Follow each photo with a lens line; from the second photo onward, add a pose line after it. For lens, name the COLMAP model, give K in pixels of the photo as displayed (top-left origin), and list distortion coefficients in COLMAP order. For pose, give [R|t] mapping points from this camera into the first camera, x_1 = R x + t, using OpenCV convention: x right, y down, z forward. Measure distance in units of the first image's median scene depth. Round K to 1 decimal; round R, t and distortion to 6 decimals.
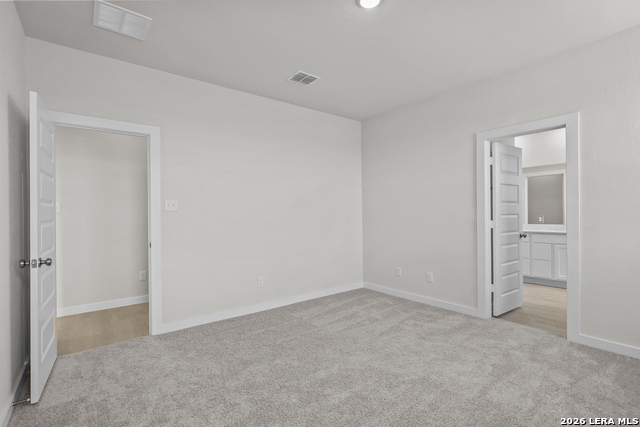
lens RADIAL K [[295.8, 0, 321.7], [0, 295.8, 213.2], [0, 0, 1]] dist [-0.002832, 0.000194]
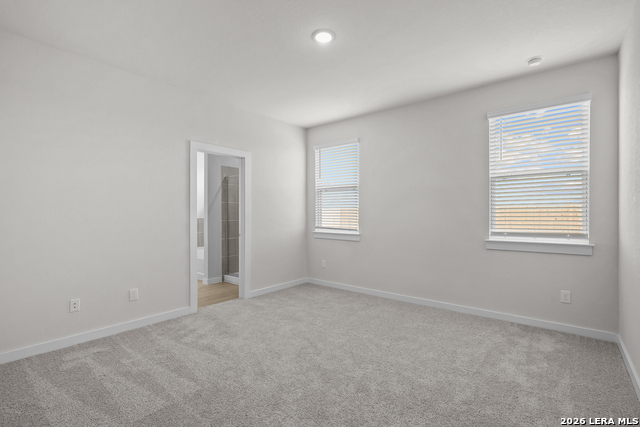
lens RADIAL K [[295.8, 0, 316.5], [0, 295.8, 214.0], [0, 0, 1]] dist [-0.002832, 0.000194]
pose [[-0.201291, 0.012602, 0.979451, -0.644338], [0.003384, 0.999920, -0.012170, 0.006694], [-0.979526, 0.000865, -0.201317, 0.806363]]
